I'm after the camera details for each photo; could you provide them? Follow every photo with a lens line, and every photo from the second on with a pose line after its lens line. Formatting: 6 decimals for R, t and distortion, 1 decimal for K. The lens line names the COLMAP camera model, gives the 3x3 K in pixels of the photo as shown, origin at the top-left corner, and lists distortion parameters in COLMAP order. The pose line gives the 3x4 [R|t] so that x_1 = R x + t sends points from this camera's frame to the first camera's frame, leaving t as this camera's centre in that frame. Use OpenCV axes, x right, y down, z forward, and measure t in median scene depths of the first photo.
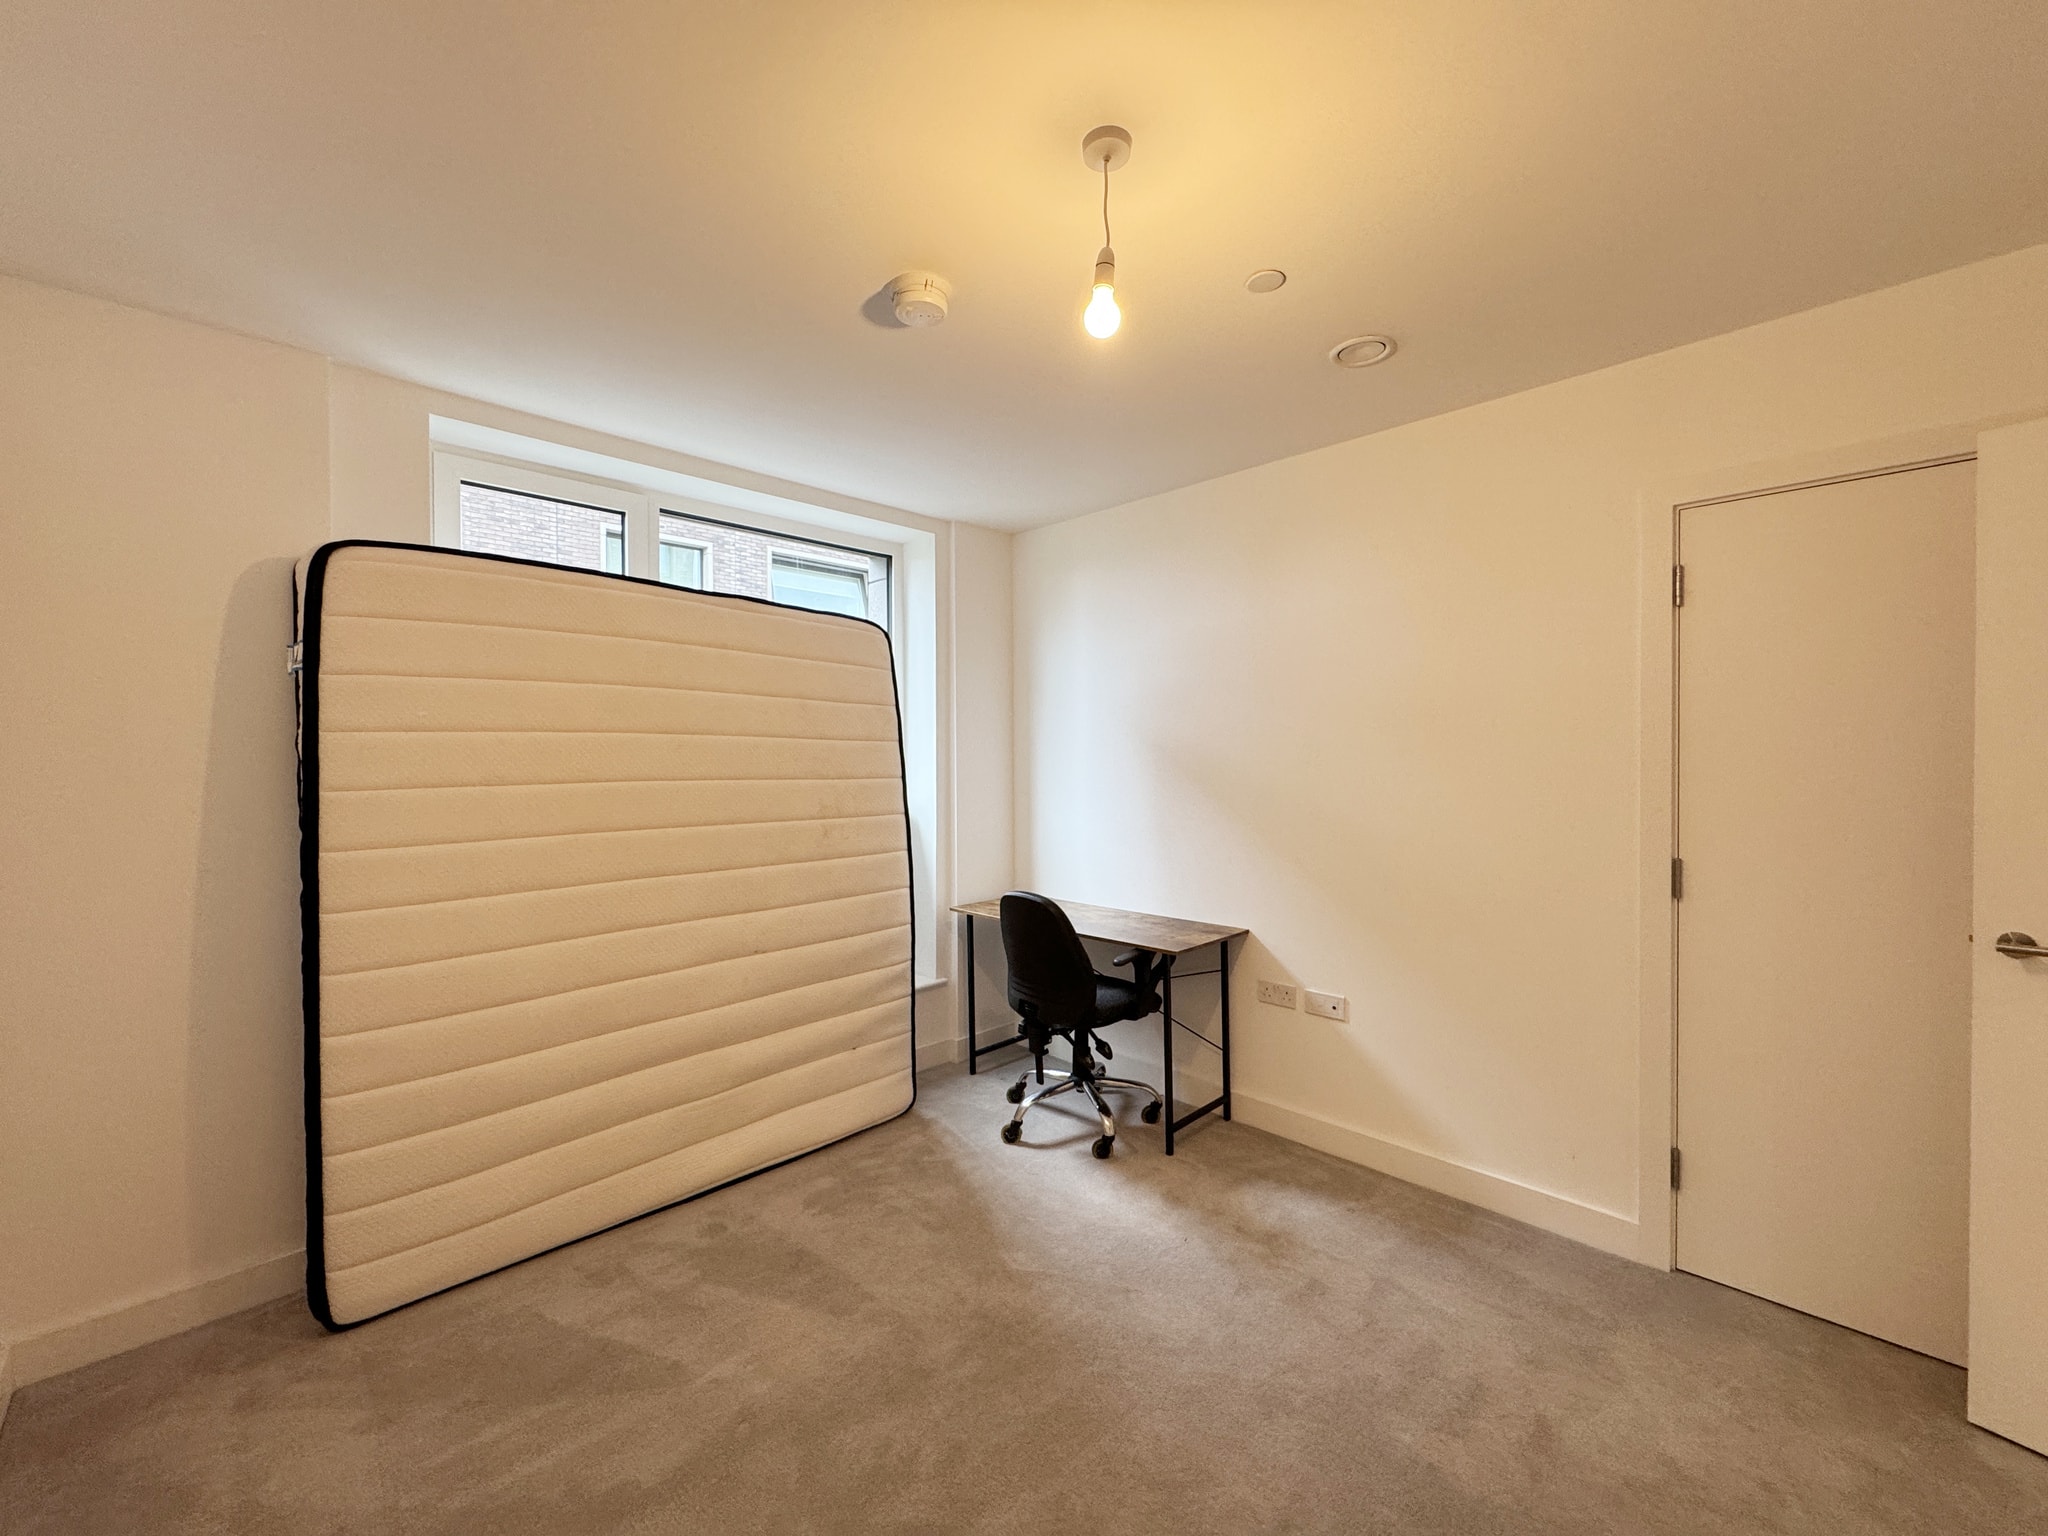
lens RADIAL K [[818.8, 0, 1024.5], [0, 818.8, 765.1], [0, 0, 1]] dist [-0.004334, 0.000832]
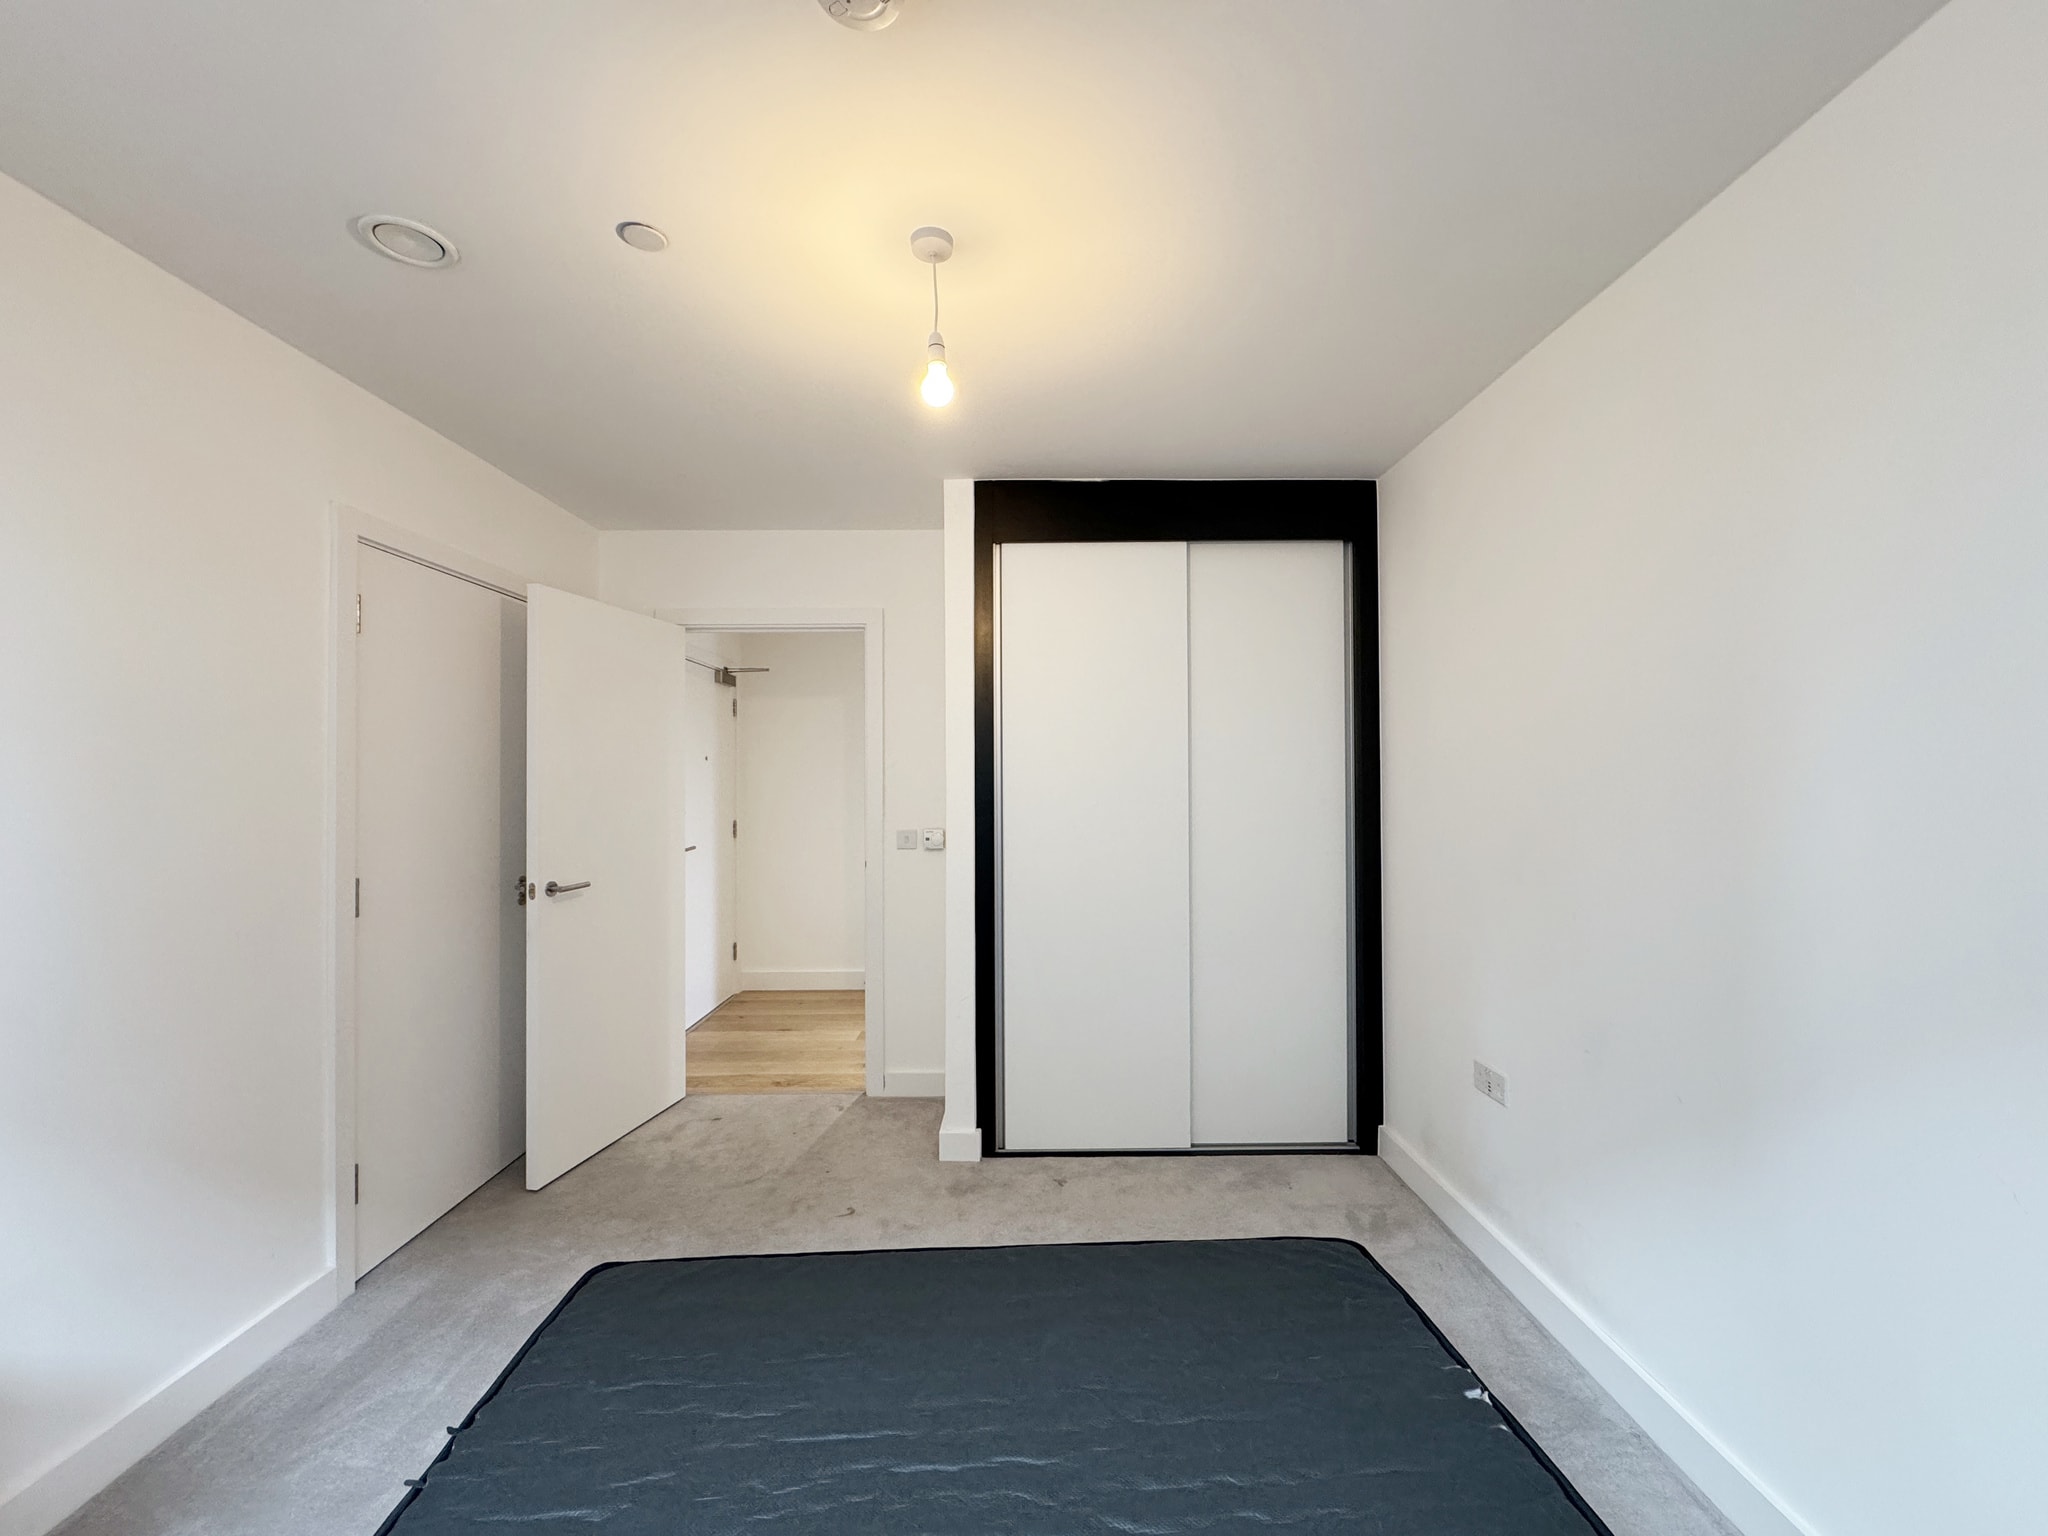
lens RADIAL K [[818.8, 0, 1012.9], [0, 818.8, 763.2], [0, 0, 1]] dist [-0.004334, 0.000832]
pose [[-0.713876, 0.020514, 0.699971, -0.392445], [0.013629, 0.999789, -0.015401, -0.002049], [-0.700139, -0.001454, -0.714005, 0.885471]]
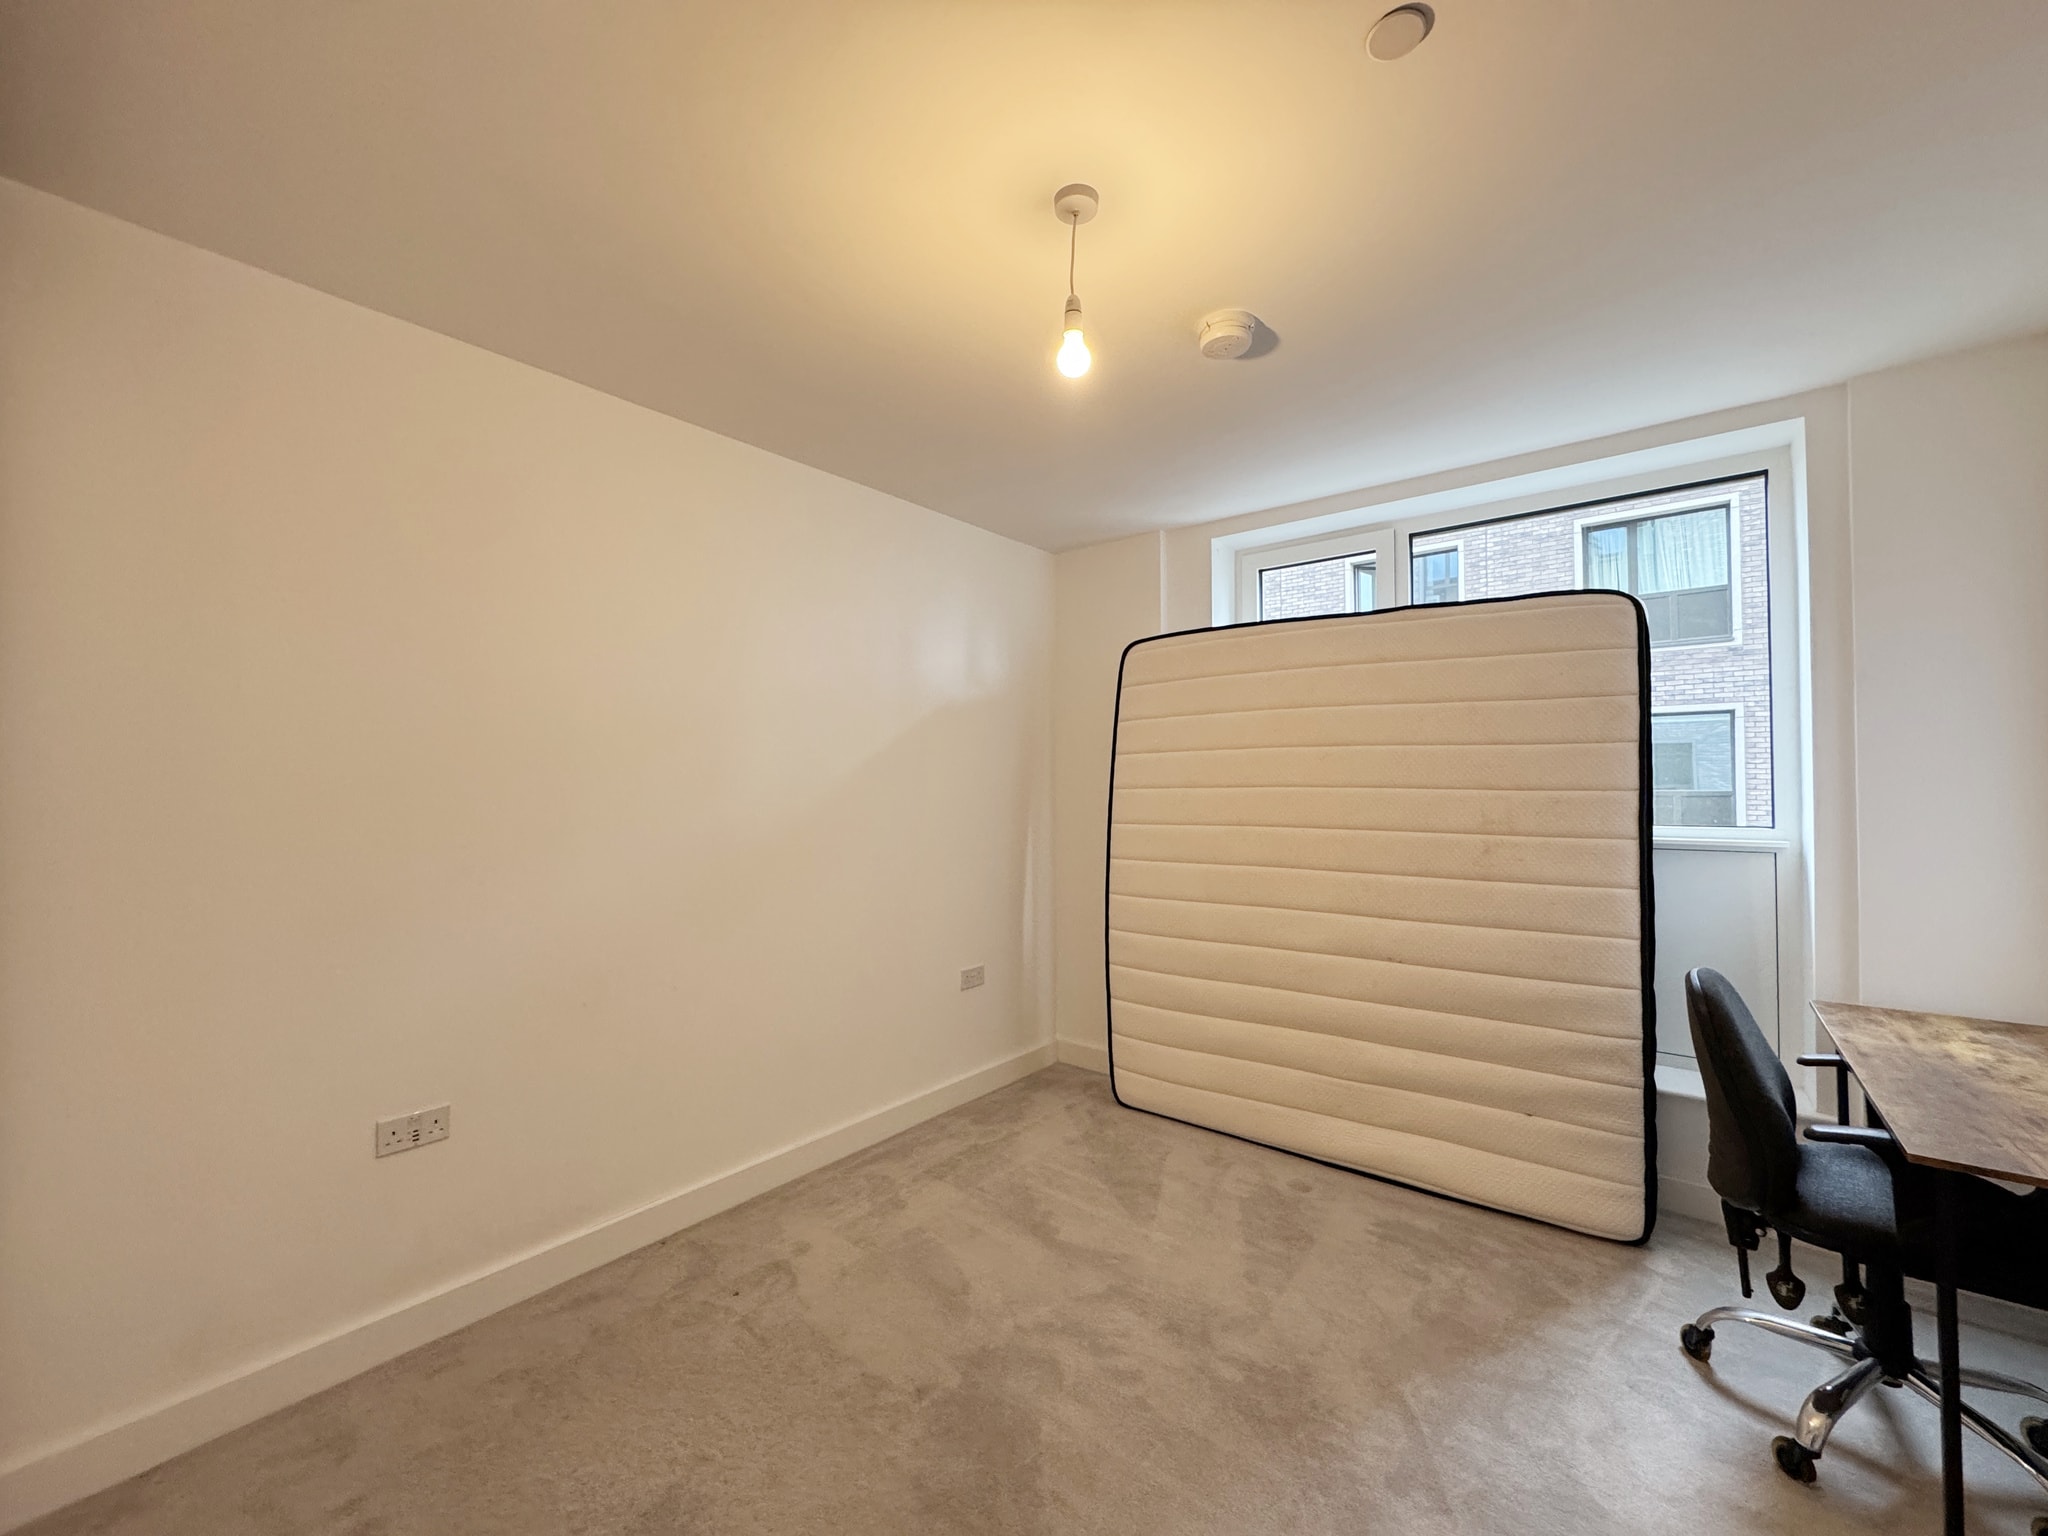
lens RADIAL K [[818.8, 0, 1022.4], [0, 818.8, 761.9], [0, 0, 1]] dist [-0.004334, 0.000832]
pose [[0.116815, -0.021631, -0.992918, 0.591647], [-0.007268, 0.999717, -0.022634, 0.011238], [0.993127, 0.009860, 0.116625, 0.407252]]
